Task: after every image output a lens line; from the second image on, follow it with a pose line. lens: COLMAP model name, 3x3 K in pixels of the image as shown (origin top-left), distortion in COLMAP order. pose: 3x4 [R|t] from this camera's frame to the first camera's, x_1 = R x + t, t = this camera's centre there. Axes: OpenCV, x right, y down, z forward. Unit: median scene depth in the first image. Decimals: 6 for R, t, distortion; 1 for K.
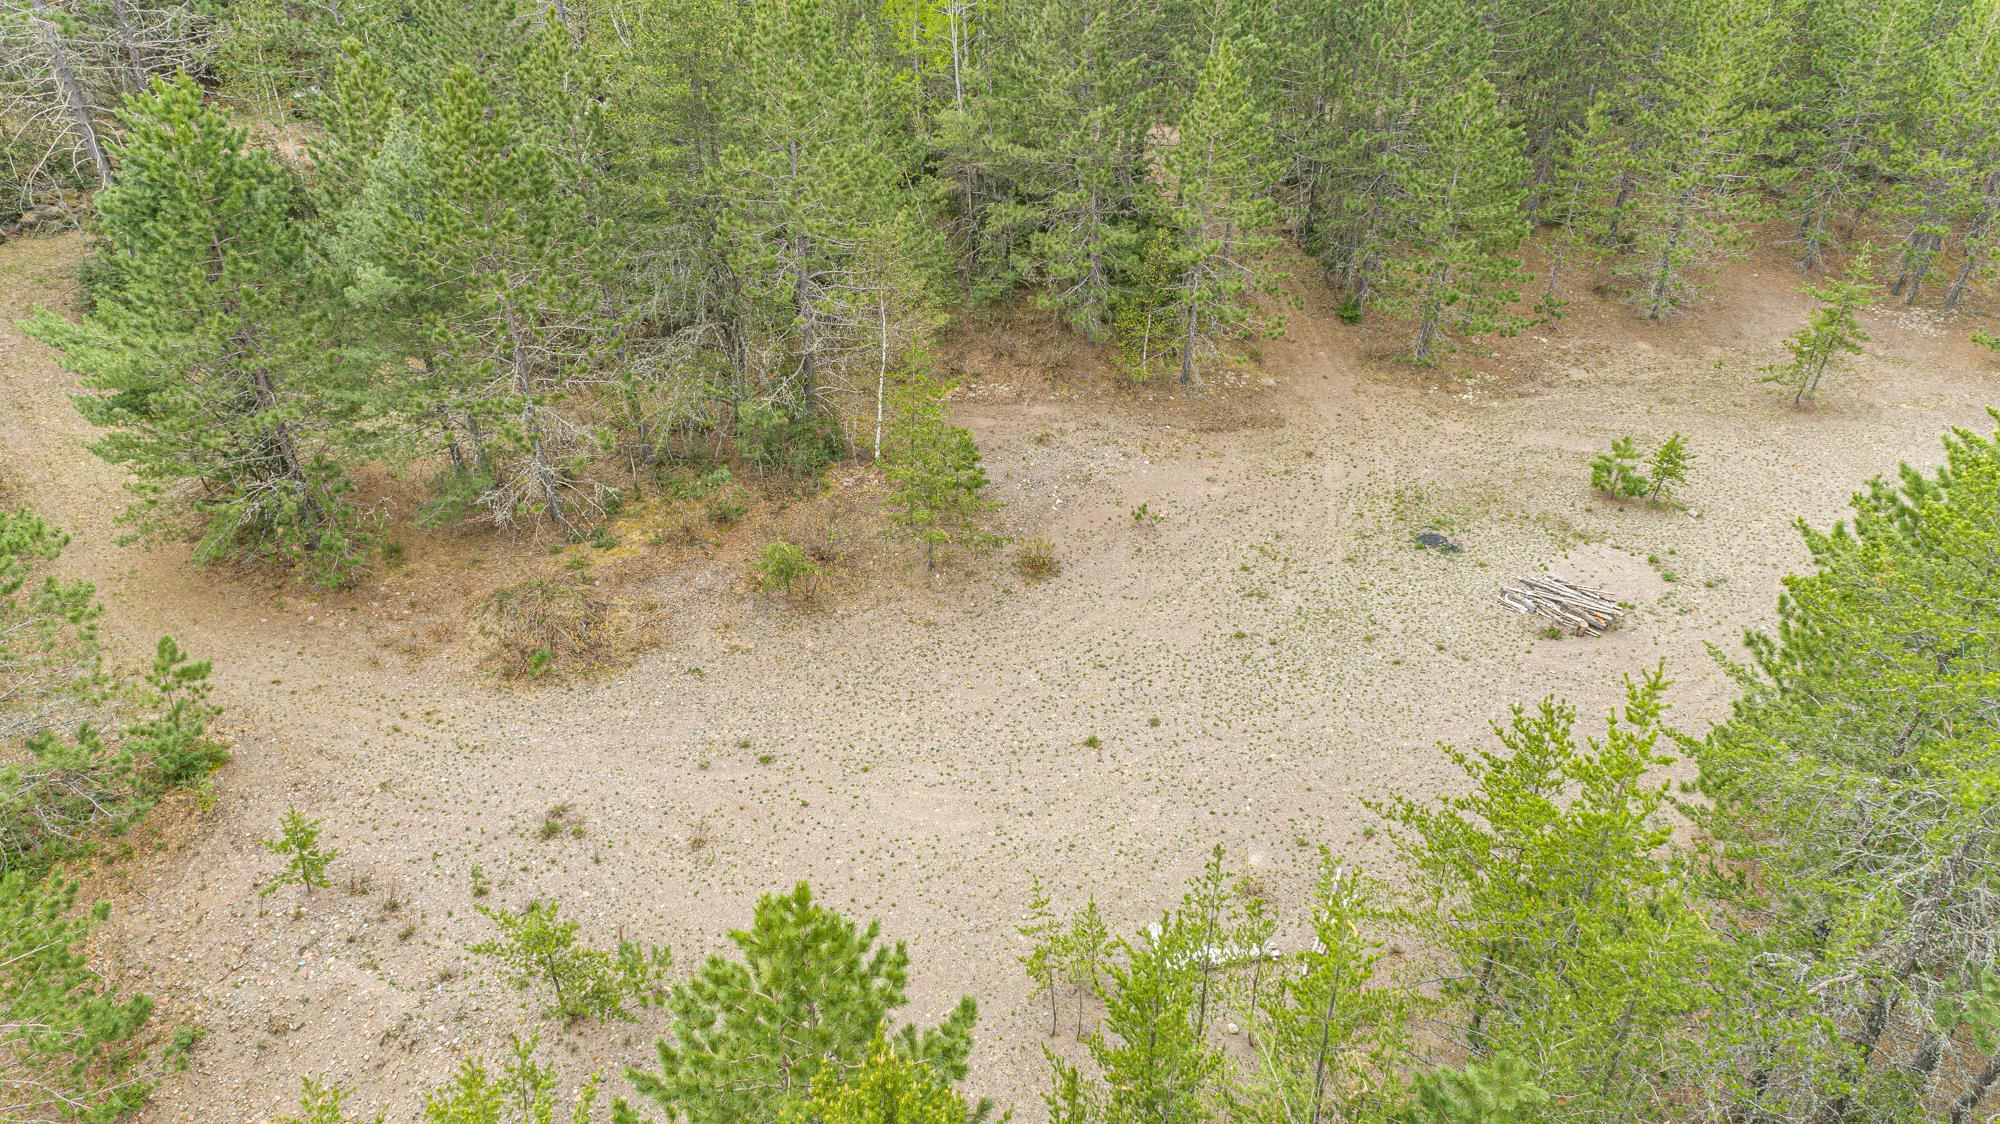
lens RADIAL K [[1328.8, 0, 1006.2], [0, 1328.8, 562.4], [0, 0, 1]] dist [0.019427, -0.000828]
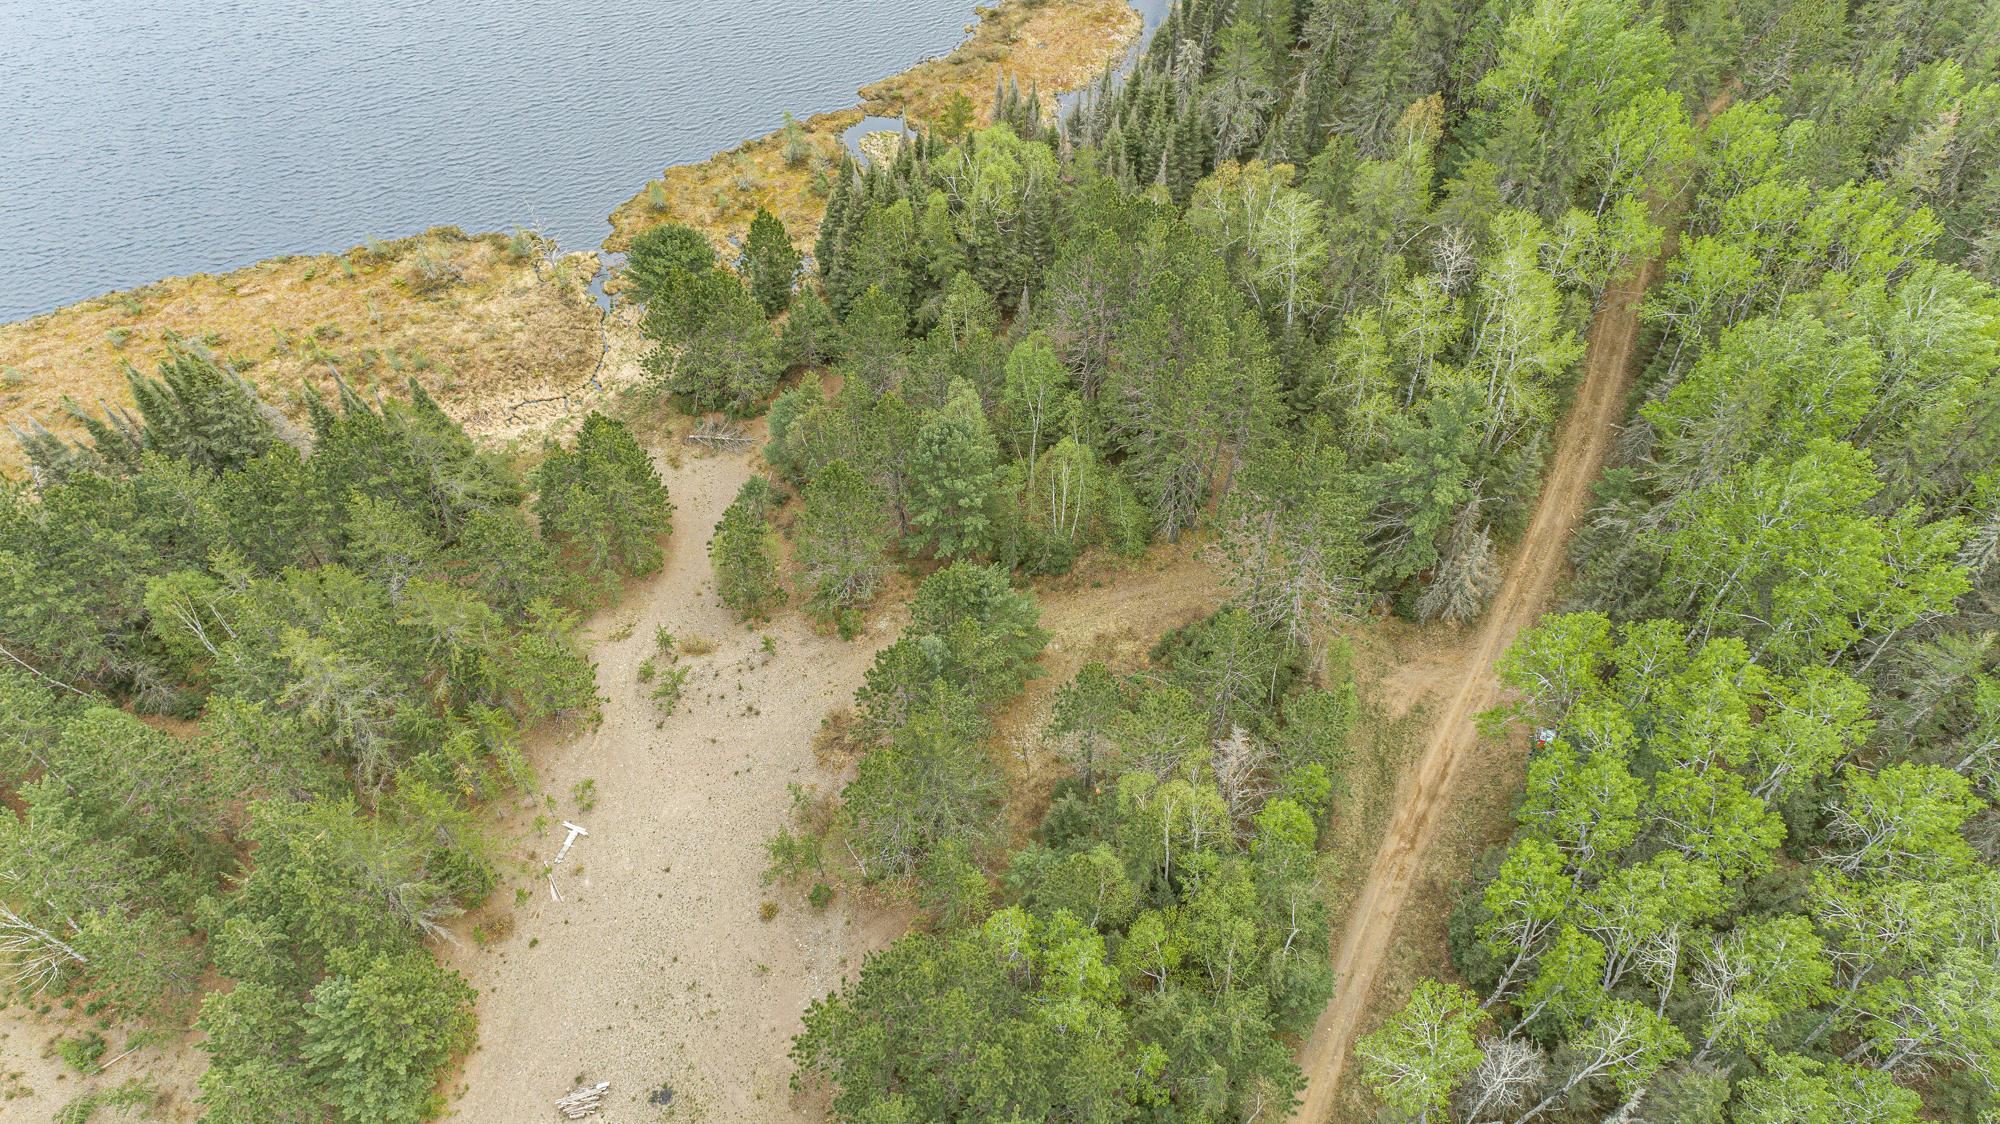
lens RADIAL K [[1354.1, 0, 1004.2], [0, 1354.1, 557.3], [0, 0, 1]] dist [0.020855, 0.001145]
pose [[-0.538857, 0.663461, -0.519089, 0.585322], [-0.462960, 0.281567, 0.840469, -2.213850], [0.703777, 0.693210, 0.155432, 0.523521]]
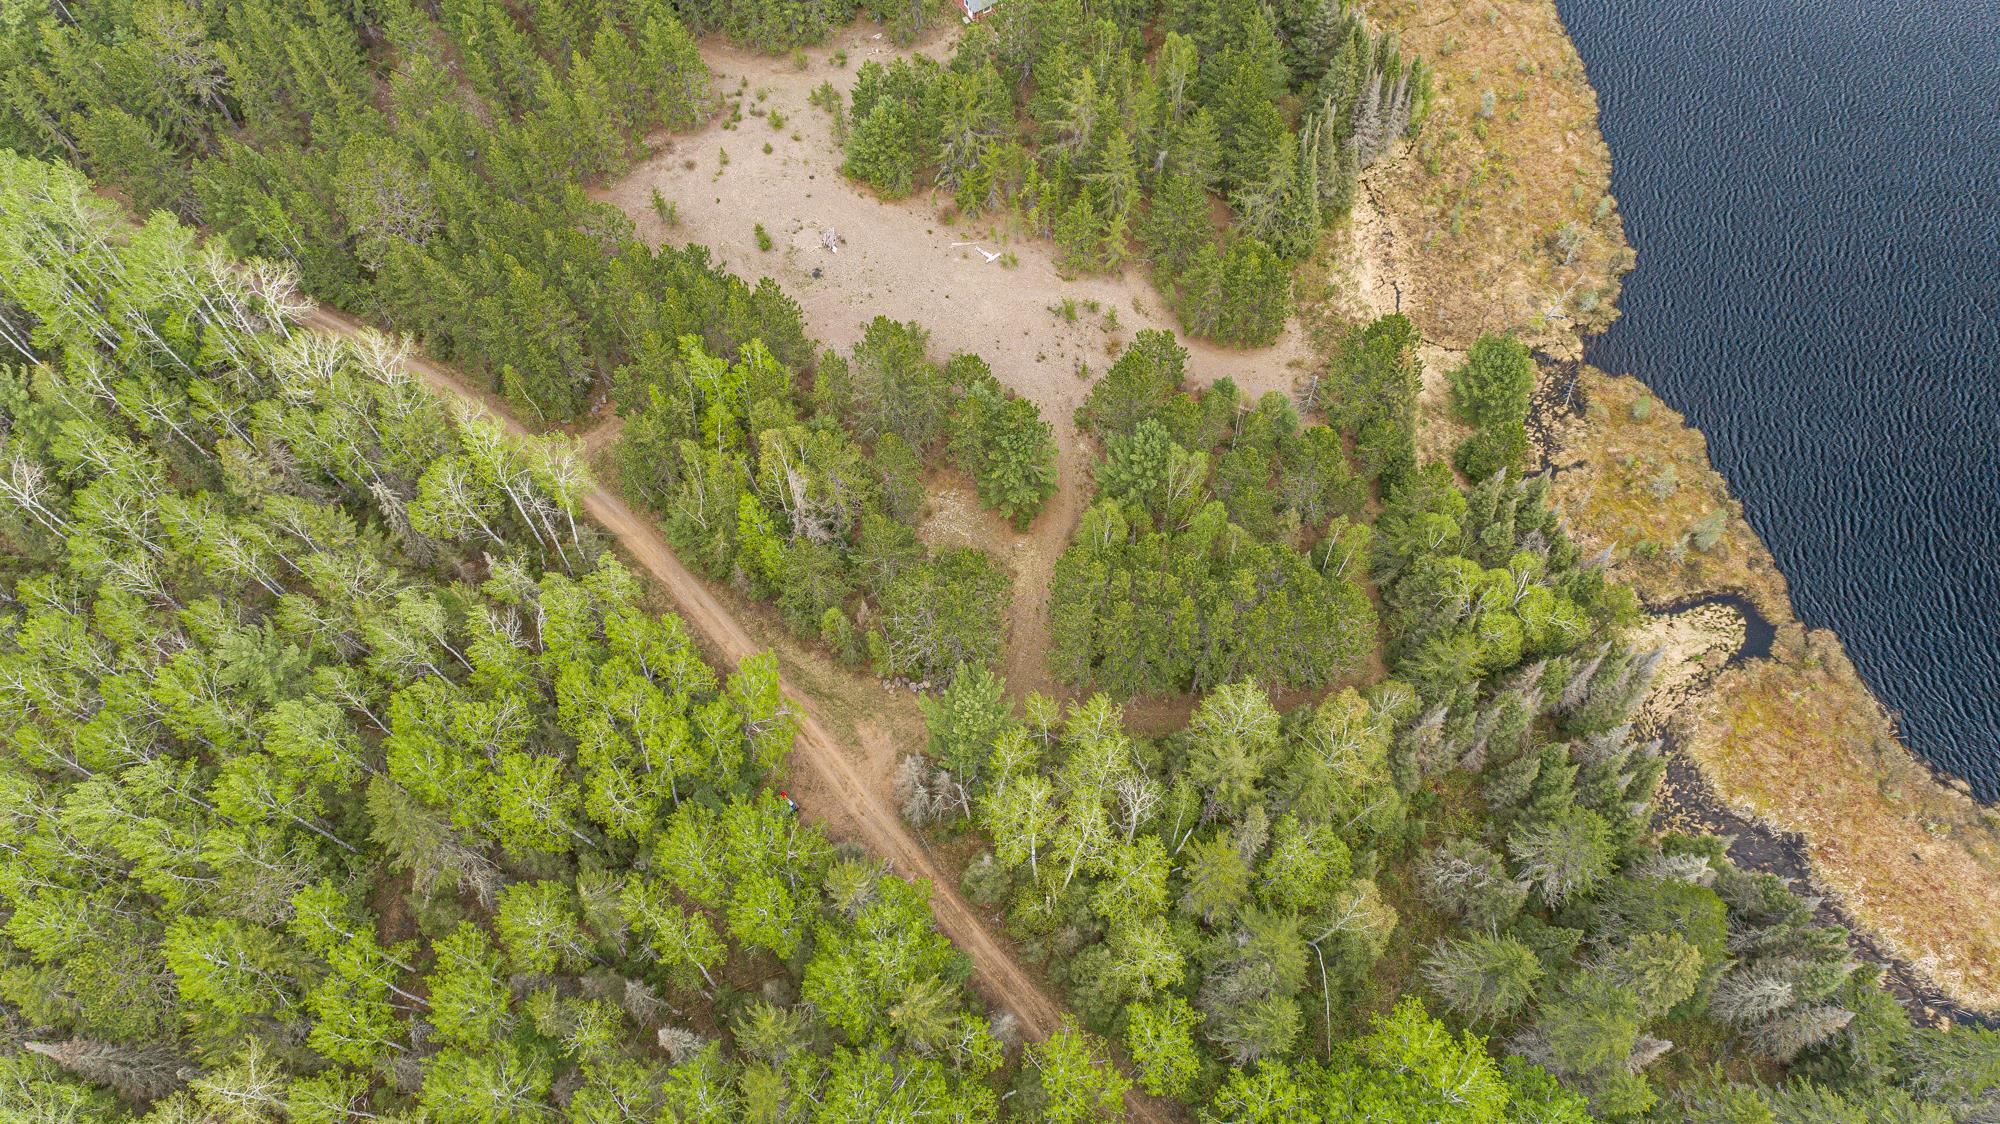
lens RADIAL K [[1354.1, 0, 1004.2], [0, 1354.1, 557.3], [0, 0, 1]] dist [0.020855, 0.001145]
pose [[-0.615048, -0.708340, 0.346368, -1.834711], [0.418524, 0.079014, 0.904762, -3.127193], [-0.668247, 0.701436, 0.247860, 0.319169]]
